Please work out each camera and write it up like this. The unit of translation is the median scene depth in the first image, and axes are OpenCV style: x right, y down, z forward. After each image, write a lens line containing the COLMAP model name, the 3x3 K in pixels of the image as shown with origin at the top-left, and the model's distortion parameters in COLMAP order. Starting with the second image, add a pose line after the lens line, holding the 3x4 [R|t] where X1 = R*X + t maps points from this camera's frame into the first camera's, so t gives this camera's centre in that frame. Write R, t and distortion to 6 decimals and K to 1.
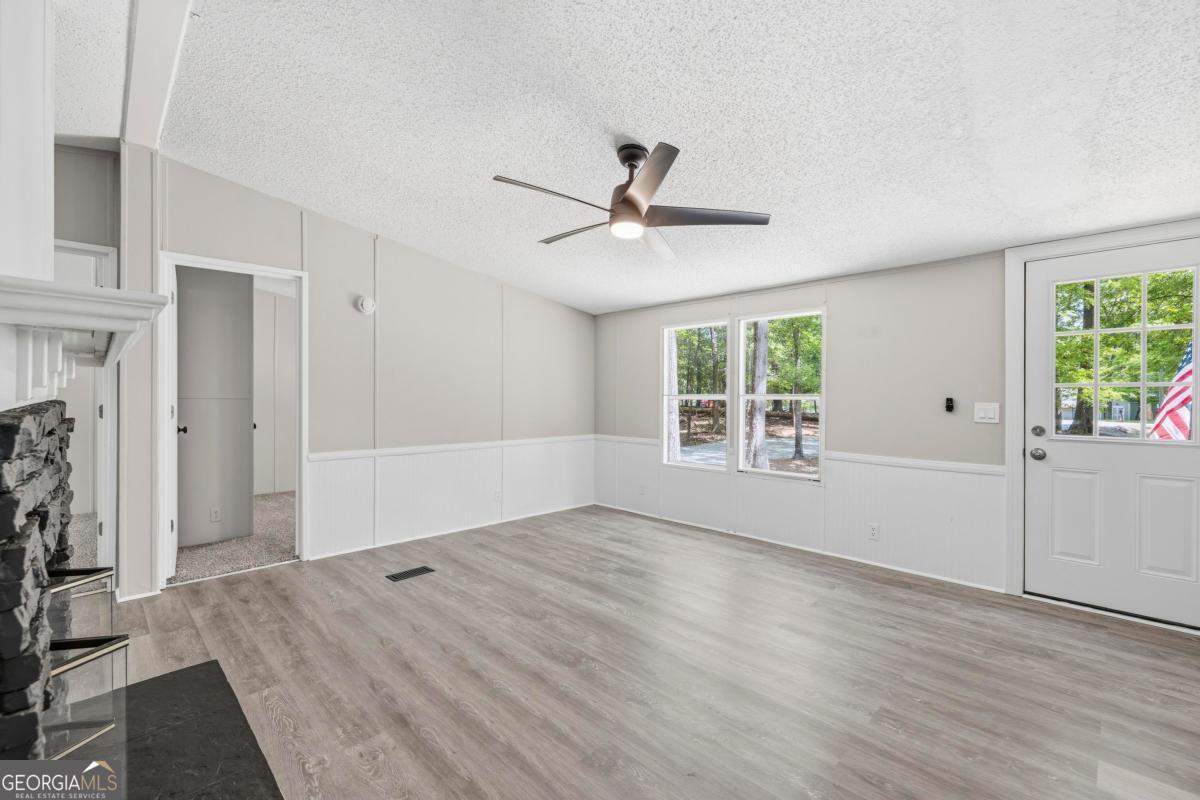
lens RADIAL K [[511.3, 0, 594.8], [0, 511.3, 398.4], [0, 0, 1]] dist [0.000386, 0.000294]
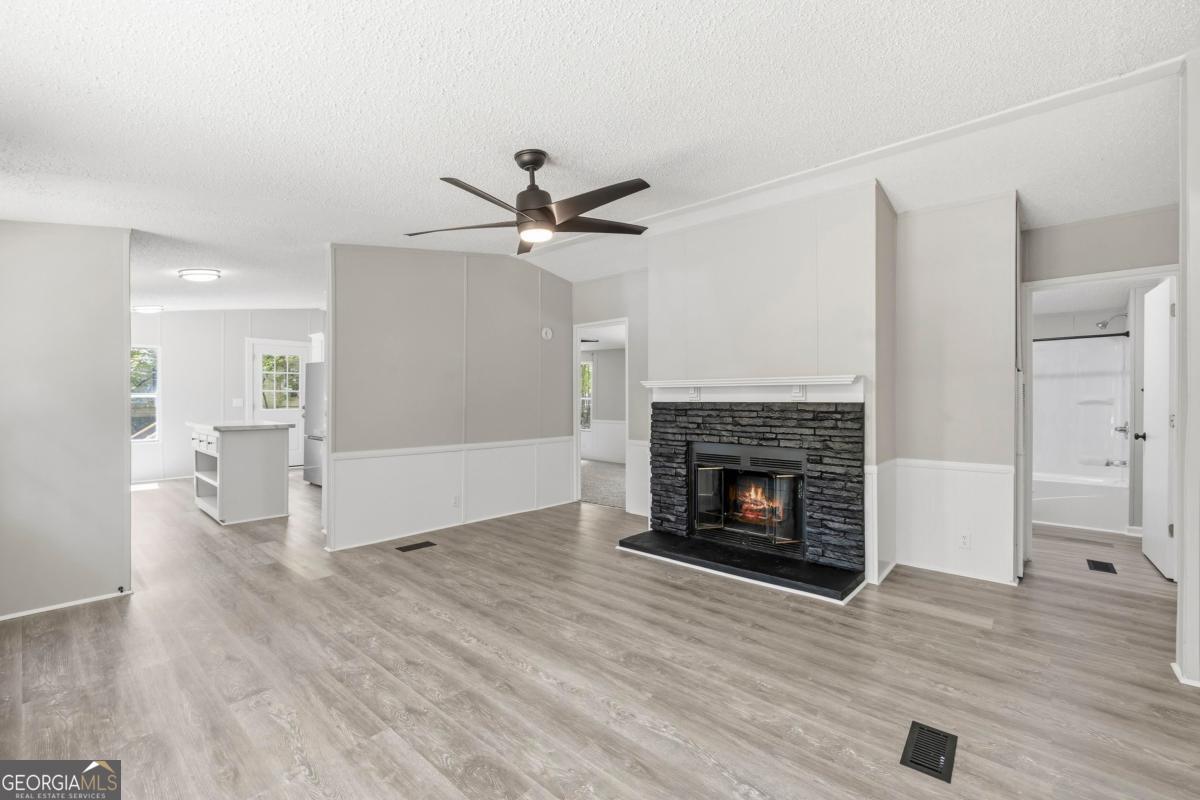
lens RADIAL K [[511.3, 0, 599.7], [0, 511.3, 396.5], [0, 0, 1]] dist [0.000386, 0.000294]
pose [[-0.997073, -0.006860, -0.076143, 0.012703], [-0.007034, 0.999973, 0.002016, -0.011176], [0.076127, 0.002545, -0.997095, 1.807210]]
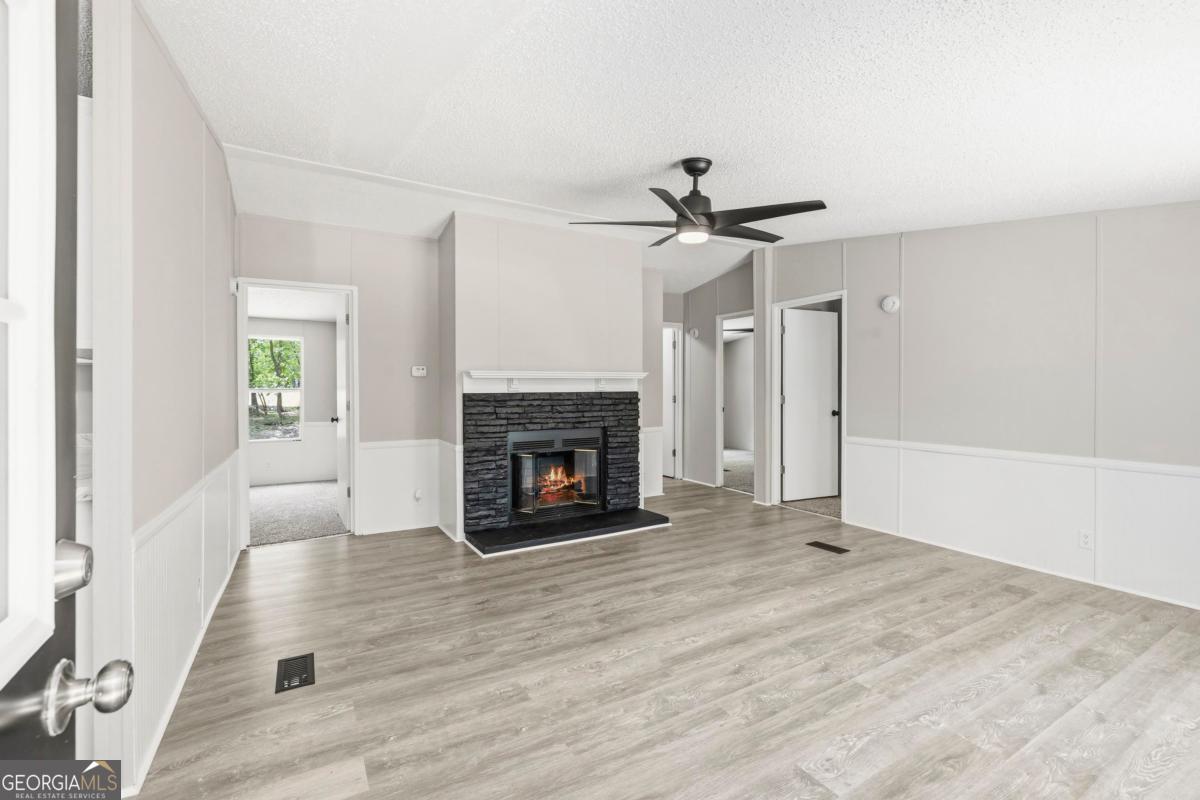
lens RADIAL K [[511.3, 0, 597.7], [0, 511.3, 397.2], [0, 0, 1]] dist [0.000386, 0.000294]
pose [[-0.240775, 0.010870, -0.970520, 1.037243], [-0.003755, 0.999919, 0.012131, -0.000113], [0.970574, 0.006565, -0.240715, 0.948274]]
